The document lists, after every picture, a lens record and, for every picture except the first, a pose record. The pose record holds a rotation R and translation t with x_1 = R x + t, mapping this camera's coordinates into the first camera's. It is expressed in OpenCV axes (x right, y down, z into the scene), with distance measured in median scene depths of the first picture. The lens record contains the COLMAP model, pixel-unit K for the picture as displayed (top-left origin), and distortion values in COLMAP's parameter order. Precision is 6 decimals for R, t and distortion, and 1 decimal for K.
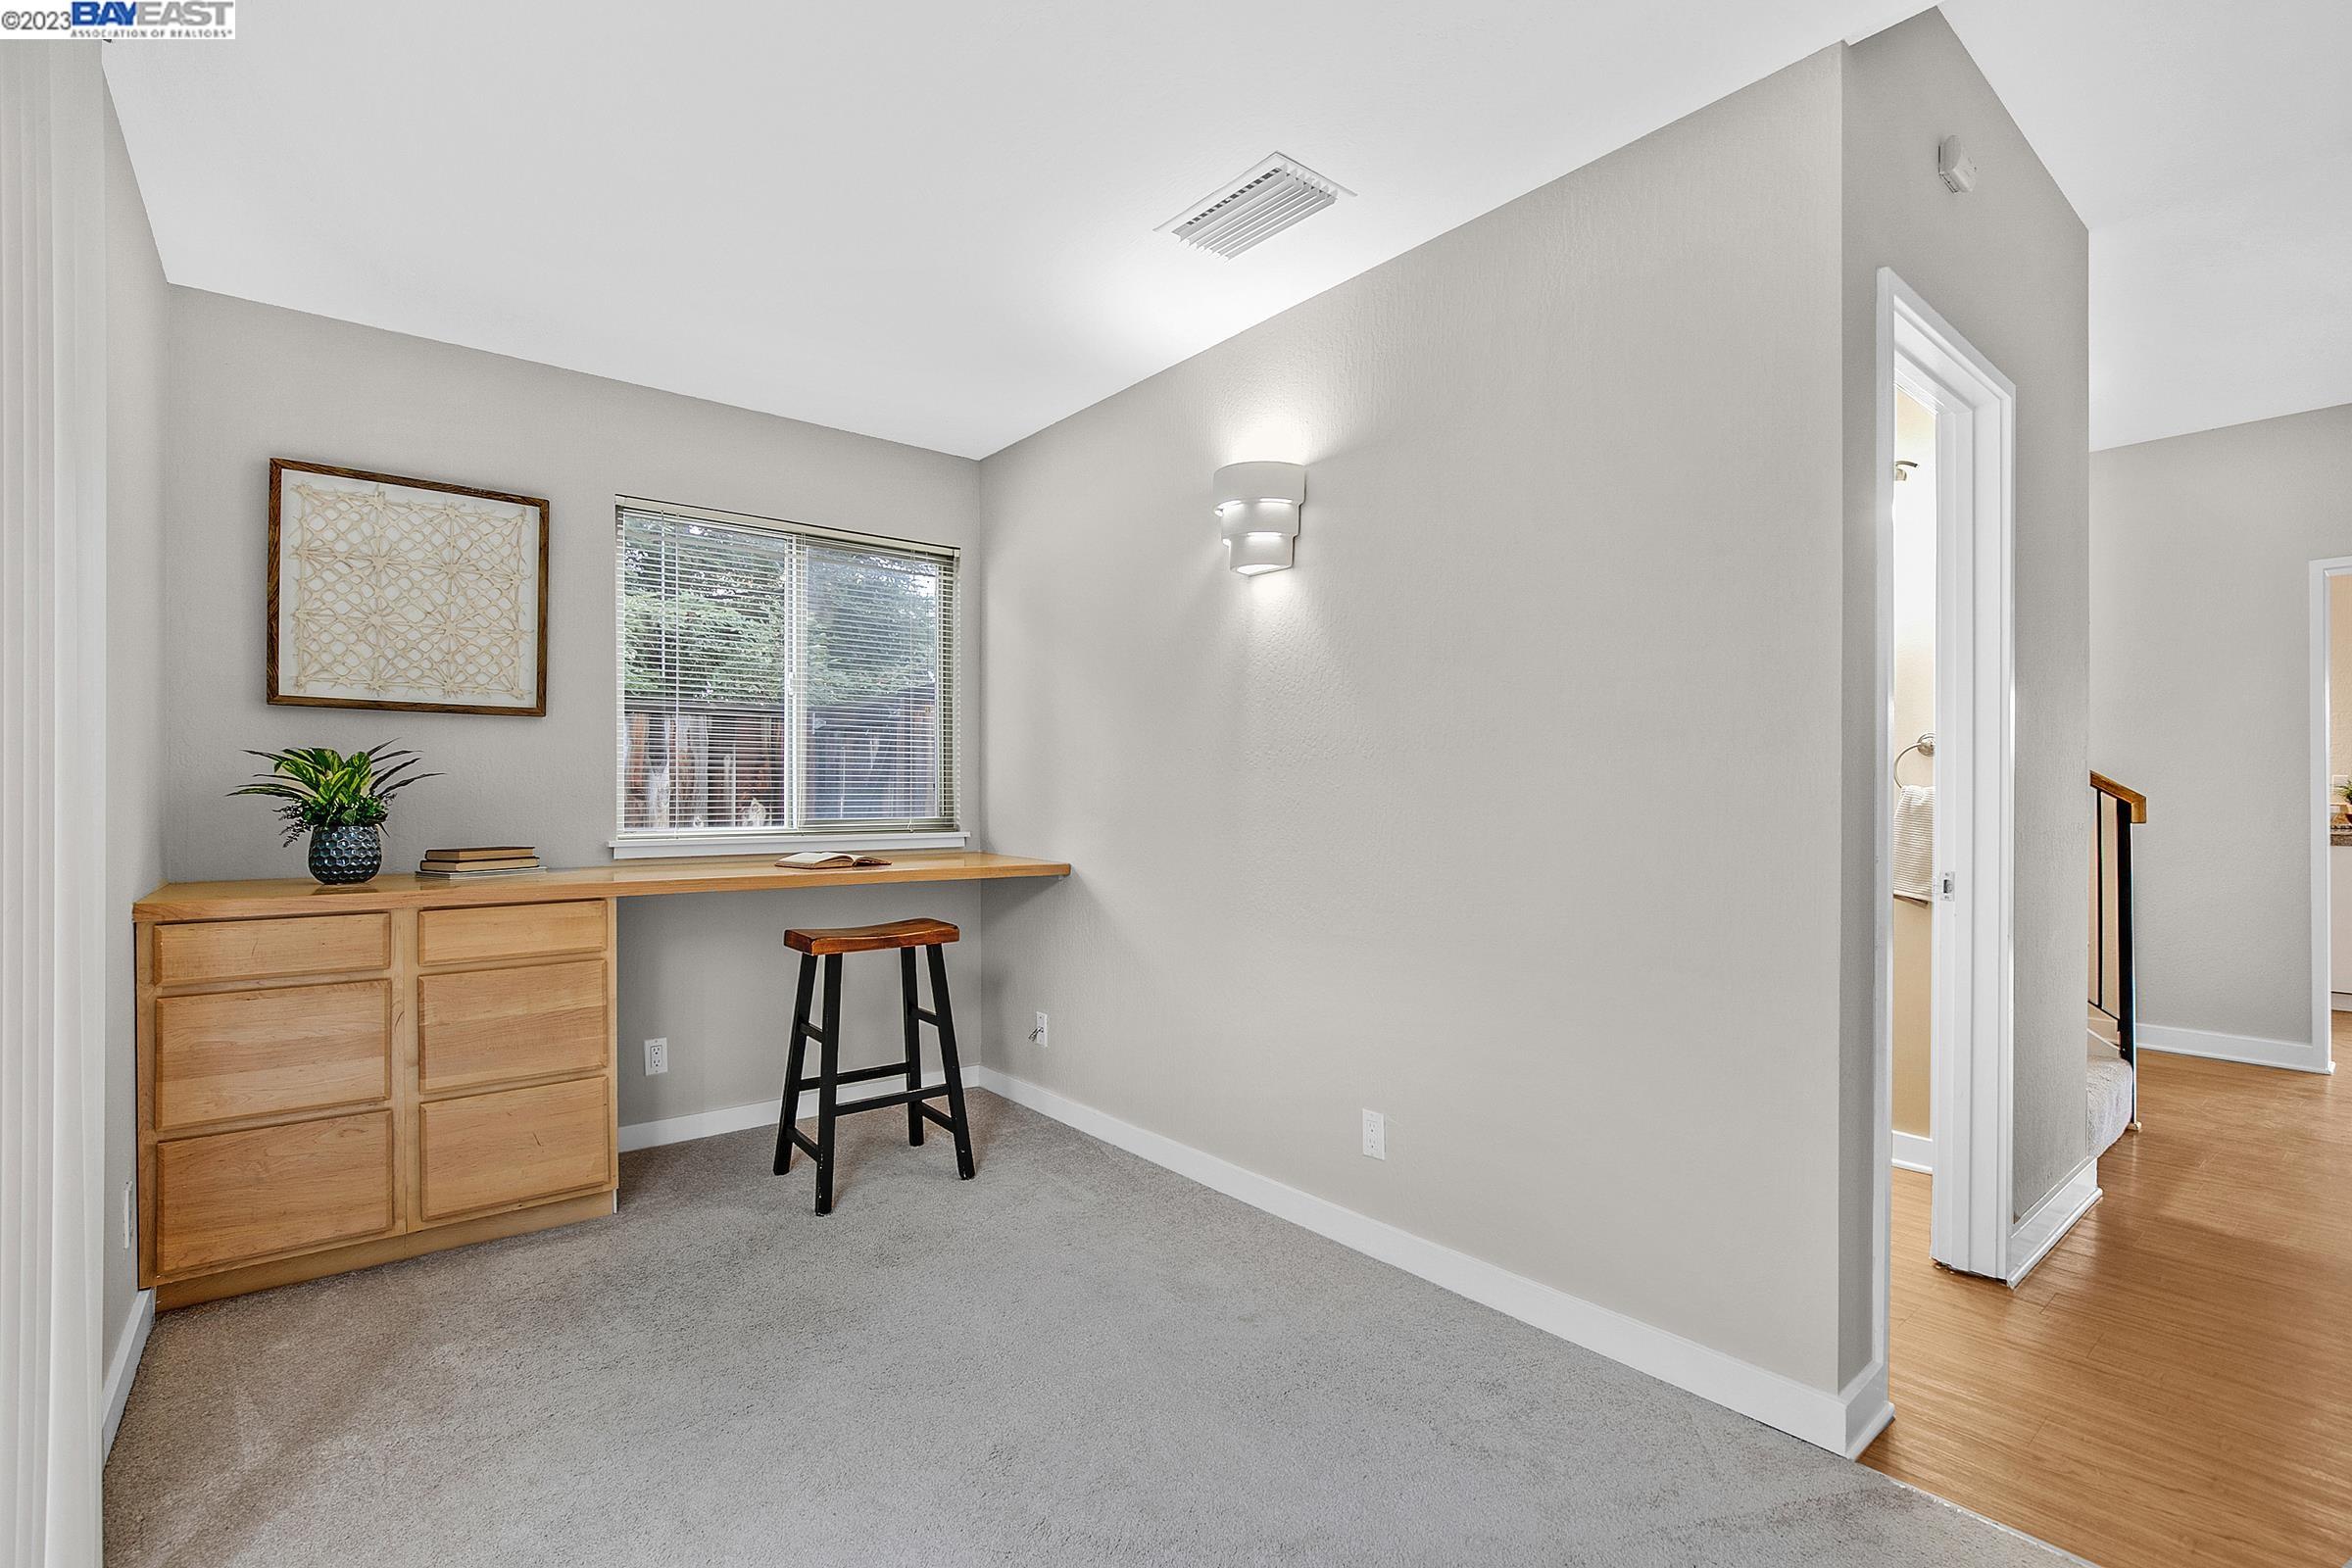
lens RADIAL K [[1110.8, 0, 1176.0], [0, 1110.8, 784.0], [0, 0, 1]] dist [-0.001070, 0.000310]
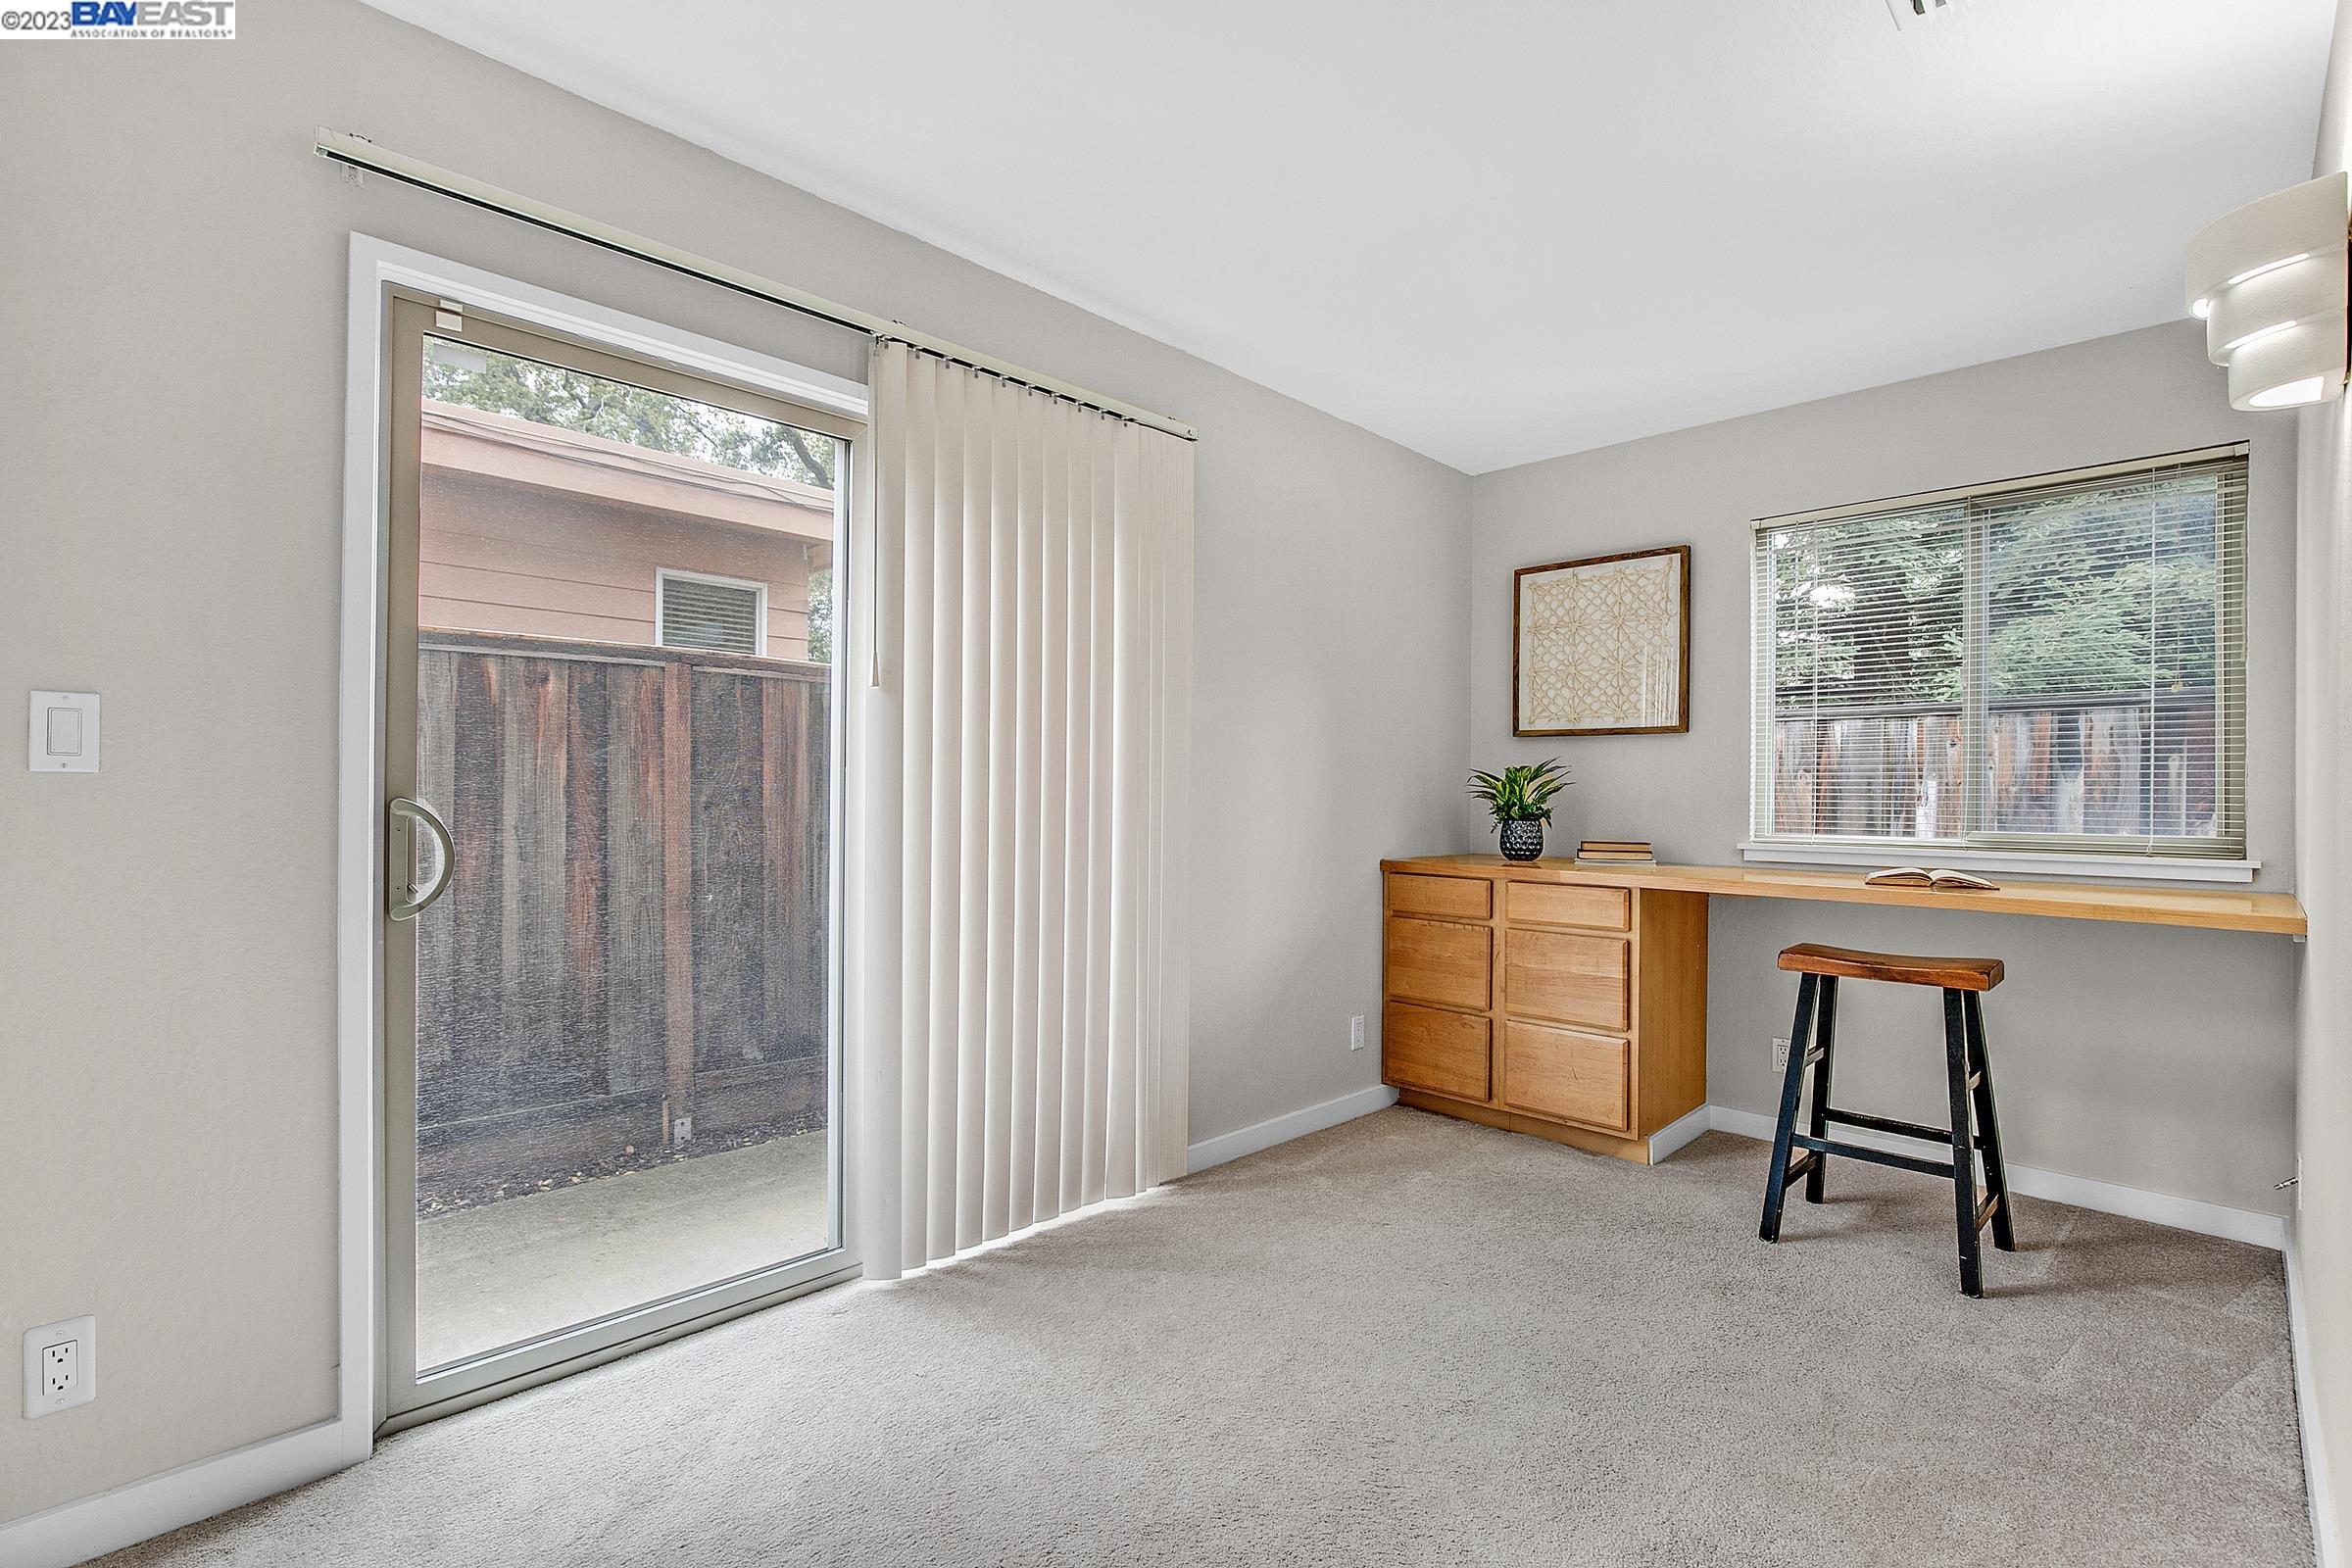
lens RADIAL K [[1066.6, 0, 1179.2], [0, 1066.6, 794.3], [0, 0, 1]] dist [-0.011227, 0.001717]
pose [[0.098830, -0.000180, -0.995104, 0.510472], [-0.000427, 1.000000, -0.000223, 0.004496], [0.995104, 0.000447, 0.098829, 0.386018]]
